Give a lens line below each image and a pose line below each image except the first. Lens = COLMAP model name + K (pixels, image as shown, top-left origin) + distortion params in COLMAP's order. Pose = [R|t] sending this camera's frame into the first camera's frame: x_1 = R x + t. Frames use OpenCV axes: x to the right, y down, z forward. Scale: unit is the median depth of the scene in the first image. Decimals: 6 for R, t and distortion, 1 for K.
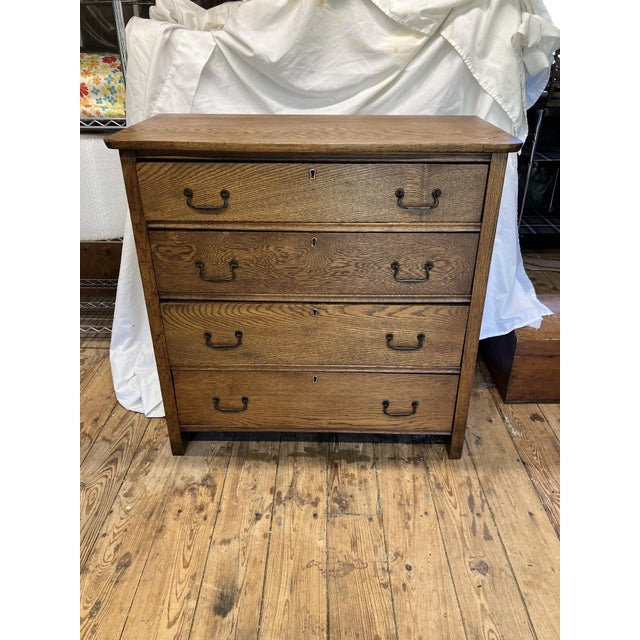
lens RADIAL K [[526.2, 0, 322.8], [0, 526.2, 319.8], [0, 0, 1]] dist [0.011650, -0.015420]
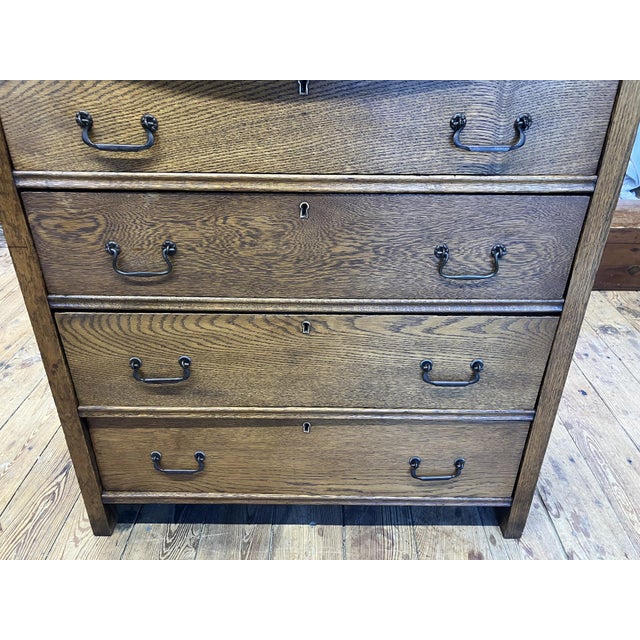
lens RADIAL K [[526.2, 0, 311.7], [0, 526.2, 322.2], [0, 0, 1]] dist [0.011650, -0.015420]
pose [[0.999998, -0.000992, -0.001458, -0.007986], [0.001044, 0.999351, 0.035996, -0.042635], [0.001422, -0.035997, 0.999351, 0.386315]]
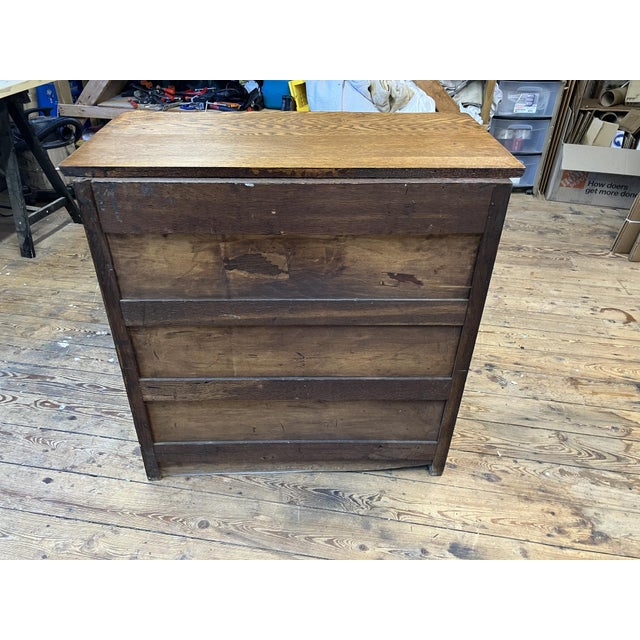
lens RADIAL K [[526.2, 0, 317.0], [0, 526.2, 317.1], [0, 0, 1]] dist [0.011650, -0.015420]
pose [[-0.165507, 0.546080, -0.821221, 0.468296], [-0.477070, 0.684461, 0.551287, -0.265252], [0.863141, 0.483022, 0.147235, 0.266468]]
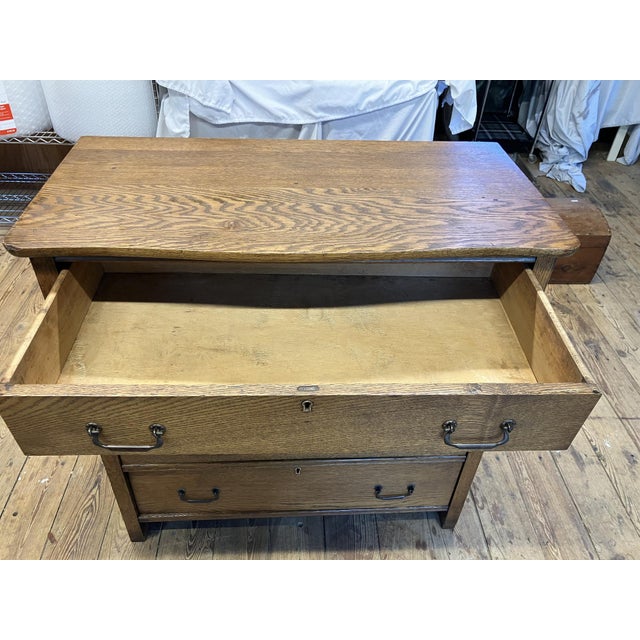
lens RADIAL K [[526.2, 0, 318.1], [0, 526.2, 314.9], [0, 0, 1]] dist [0.011650, -0.015420]
pose [[0.996823, -0.015929, 0.078037, -0.048692], [-0.000630, 0.978188, 0.207720, -0.337205], [-0.079644, -0.207109, 0.975071, 0.232123]]
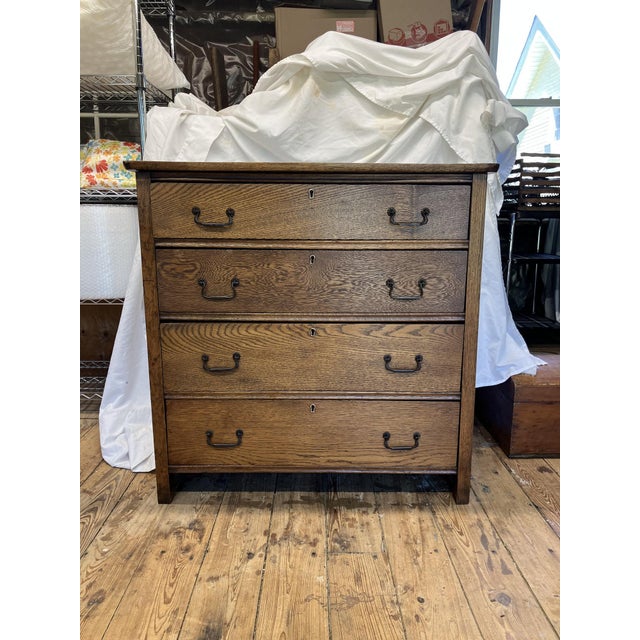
lens RADIAL K [[526.2, 0, 322.7], [0, 526.2, 319.0], [0, 0, 1]] dist [0.011650, -0.015420]
pose [[0.999824, -0.003191, 0.018486, -0.015022], [0.008343, 0.958245, -0.285827, 0.251286], [-0.016802, 0.285931, 0.958103, 0.020944]]
